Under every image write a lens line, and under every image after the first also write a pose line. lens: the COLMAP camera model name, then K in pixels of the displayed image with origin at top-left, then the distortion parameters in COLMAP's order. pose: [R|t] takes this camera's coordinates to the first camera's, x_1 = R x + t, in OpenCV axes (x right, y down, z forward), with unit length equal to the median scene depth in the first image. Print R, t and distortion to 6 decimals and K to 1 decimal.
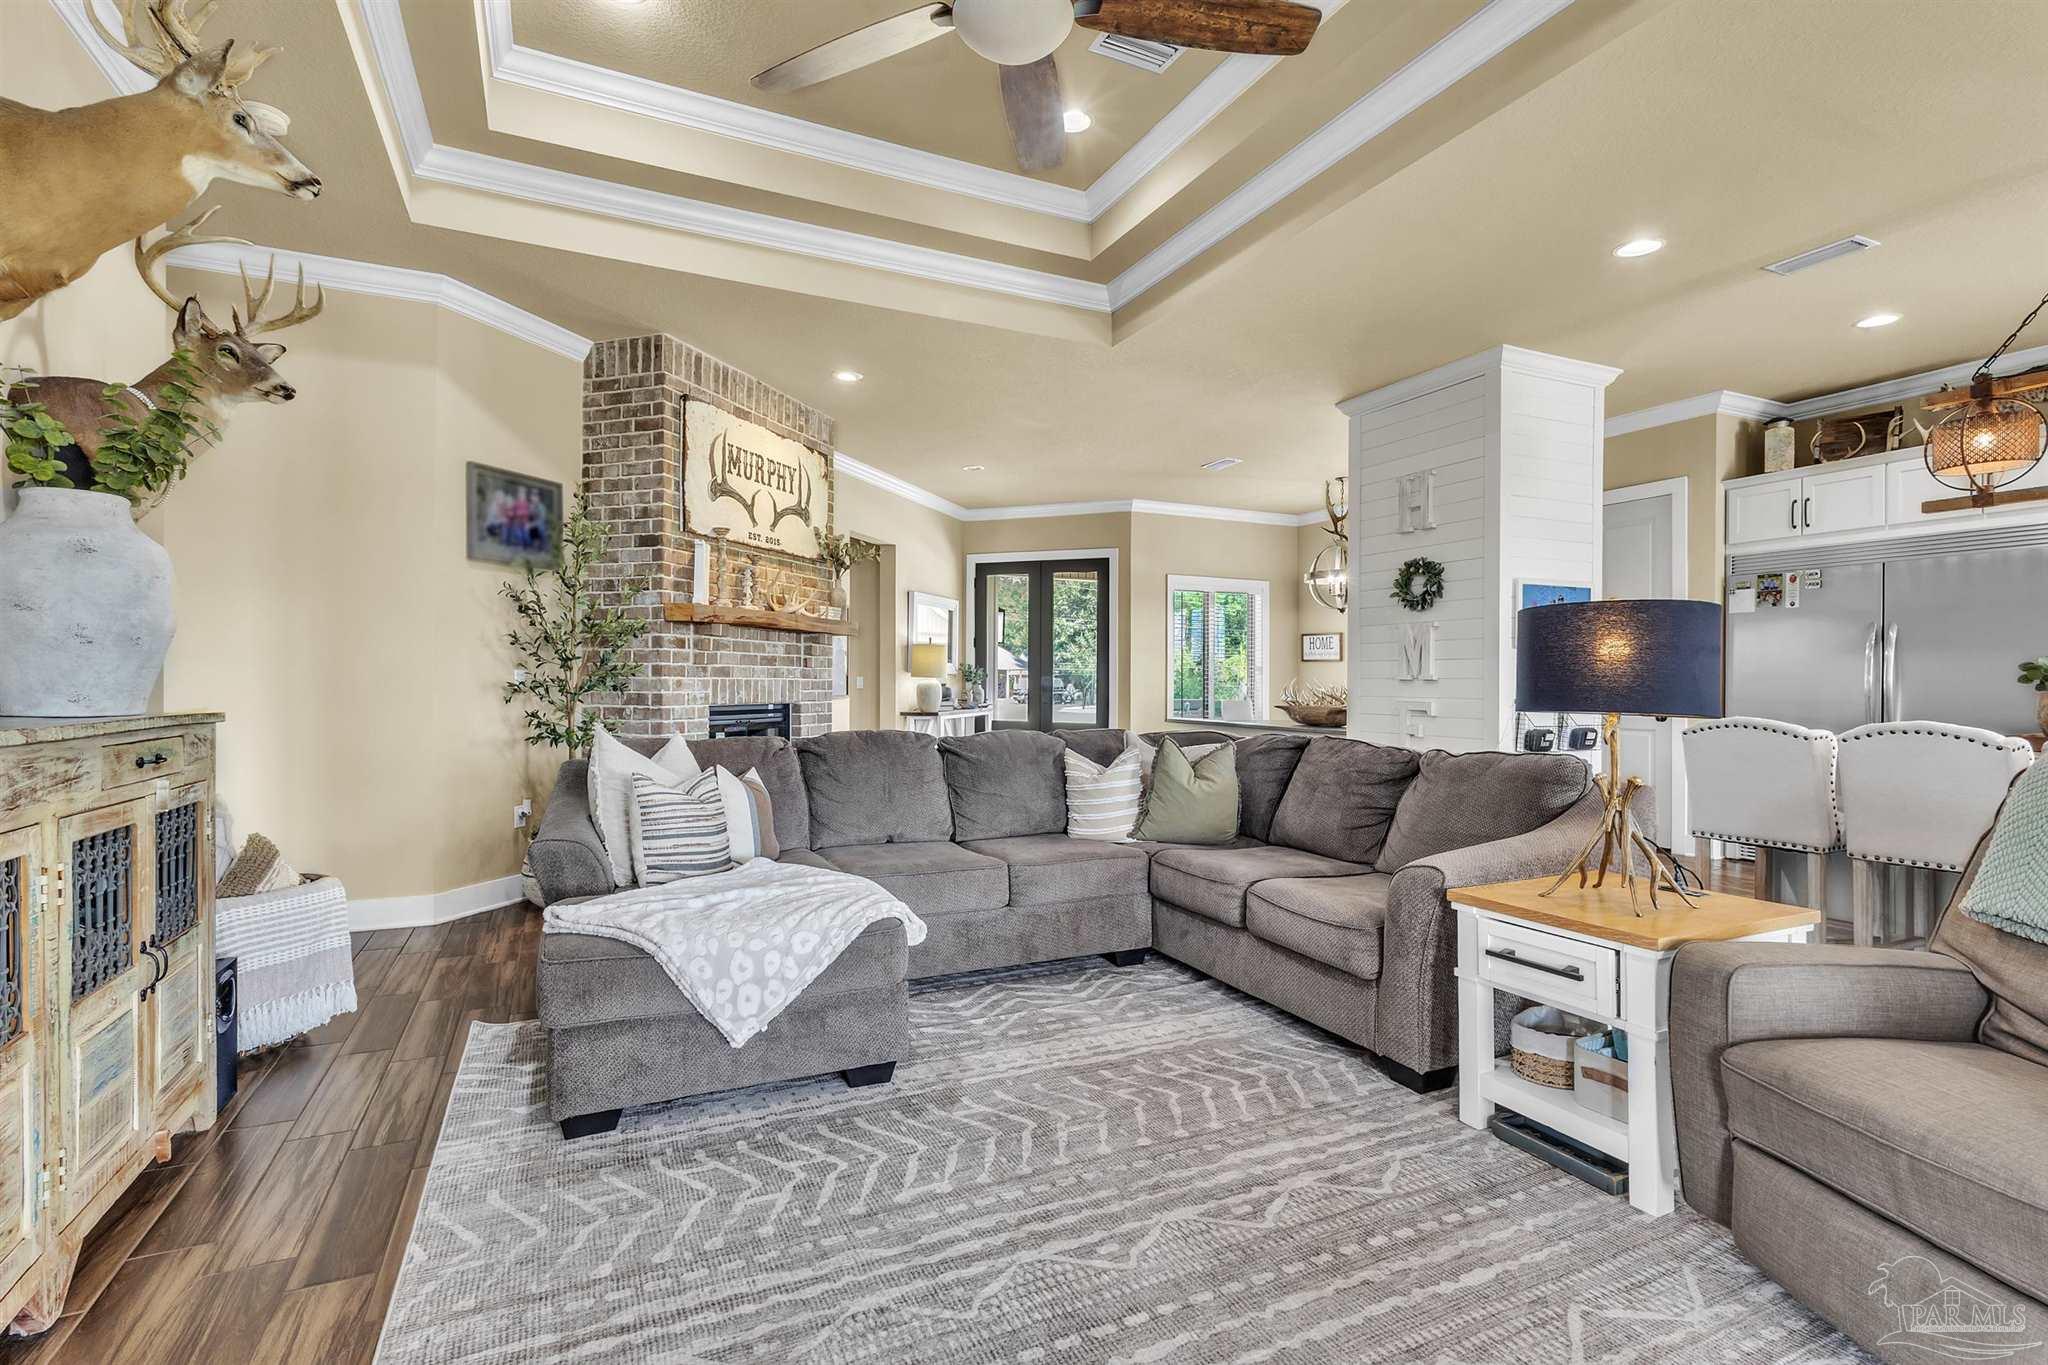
lens RADIAL K [[961.7, 0, 1032.0], [0, 961.7, 683.2], [0, 0, 1]] dist [0.002725, 0.000167]
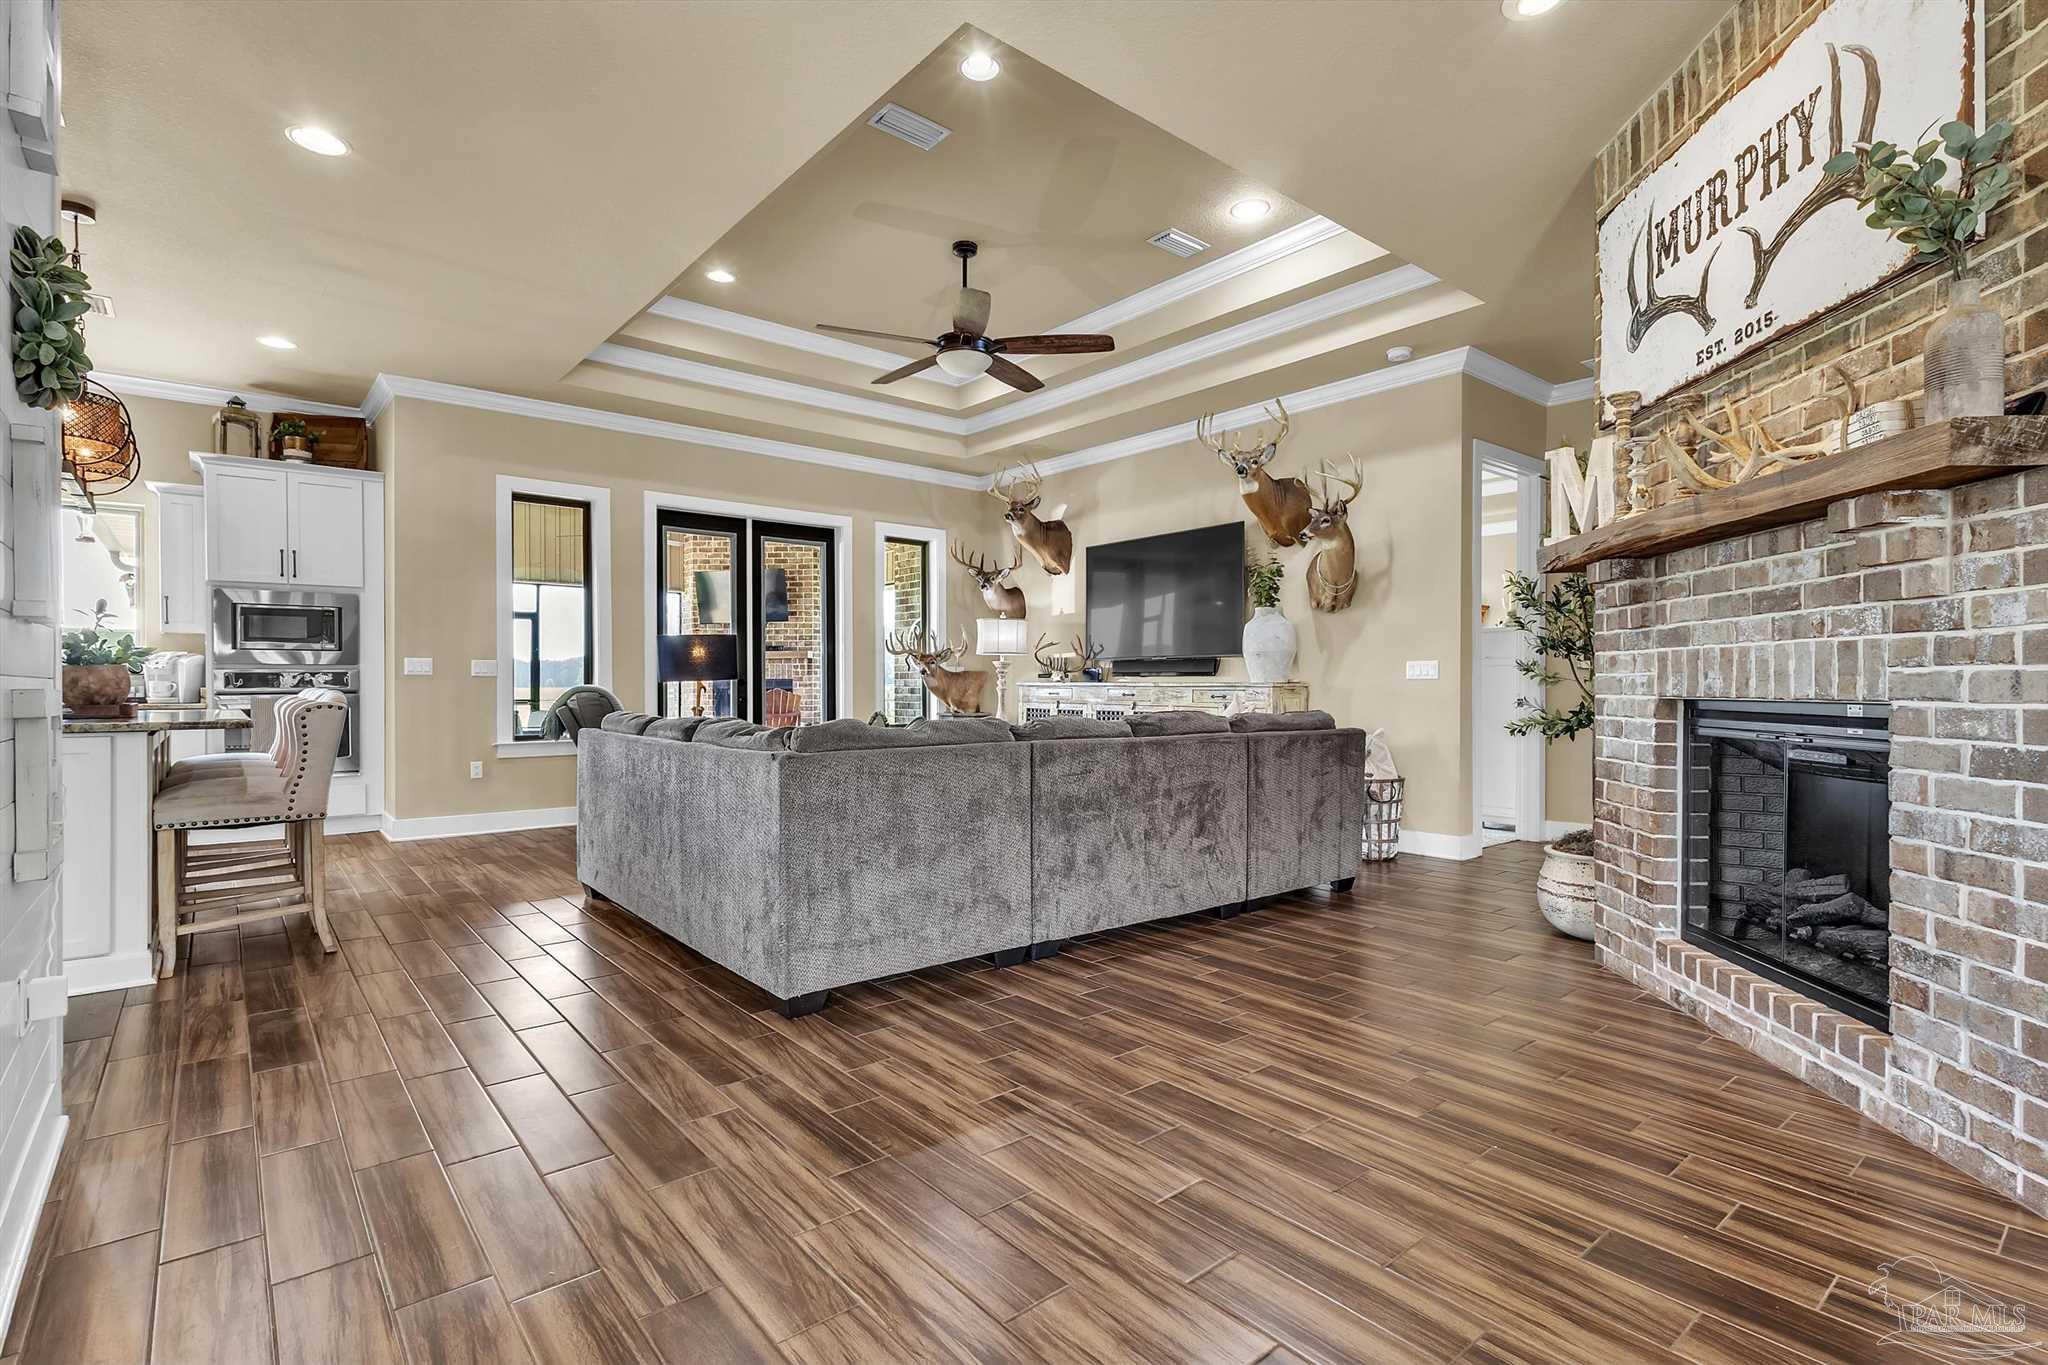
lens RADIAL K [[961.7, 0, 1014.9], [0, 961.7, 688.3], [0, 0, 1]] dist [0.002725, 0.000167]
pose [[-0.974395, -0.001280, -0.224841, 0.166154], [-0.002315, 0.999988, 0.004343, 0.015765], [0.224833, 0.004753, -0.974386, 1.444963]]
